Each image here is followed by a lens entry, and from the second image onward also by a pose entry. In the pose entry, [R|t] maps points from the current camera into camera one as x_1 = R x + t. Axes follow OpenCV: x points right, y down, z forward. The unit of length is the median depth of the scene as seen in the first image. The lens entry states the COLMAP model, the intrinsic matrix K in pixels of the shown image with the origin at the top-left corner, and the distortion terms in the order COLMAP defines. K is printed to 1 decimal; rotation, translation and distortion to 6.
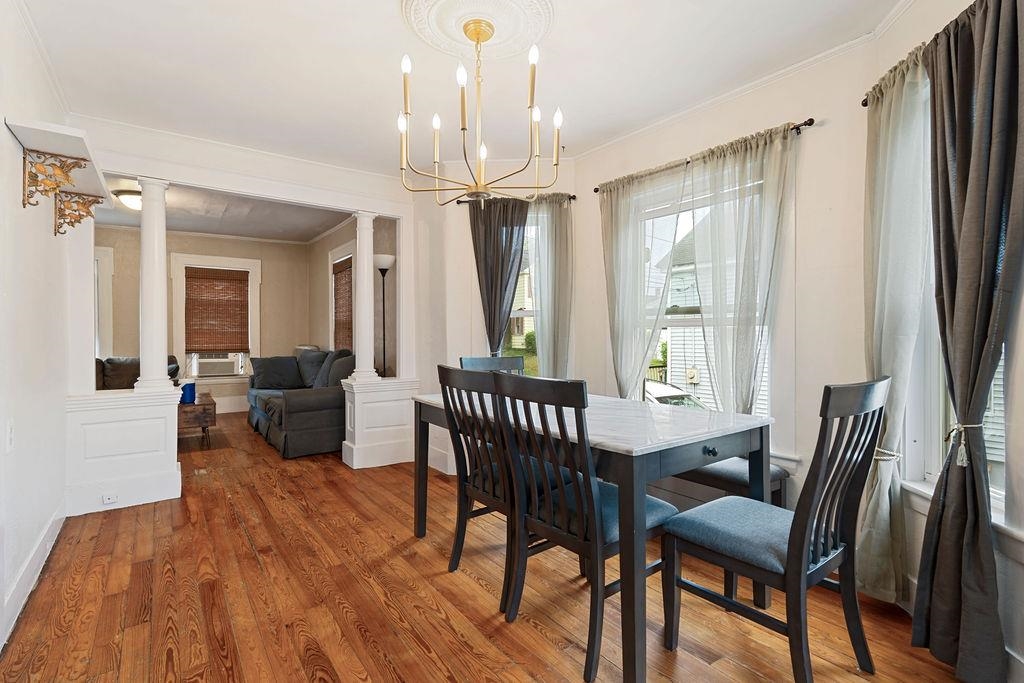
lens RADIAL K [[476.9, 0, 516.9], [0, 476.9, 336.7], [0, 0, 1]] dist [-0.001645, -0.000189]
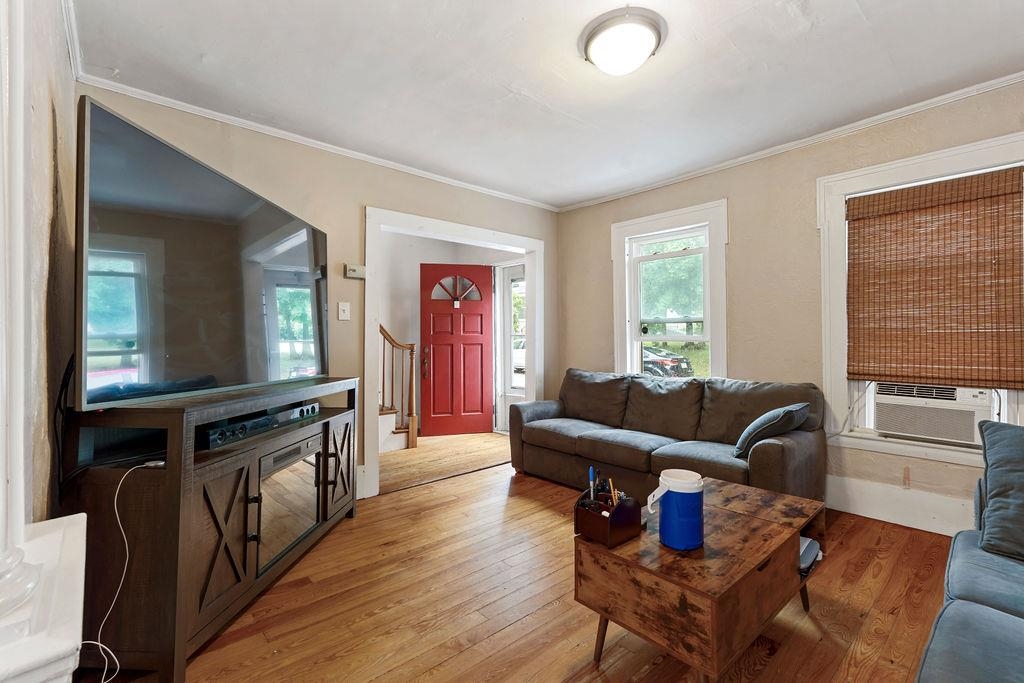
lens RADIAL K [[449.8, 0, 509.9], [0, 449.8, 331.0], [0, 0, 1]] dist [-0.008769, 0.000853]
pose [[0.088081, -0.010536, -0.996058, -0.275441], [-0.003535, 0.999934, -0.010890, -0.007458], [0.996107, 0.004480, 0.088038, 0.615293]]
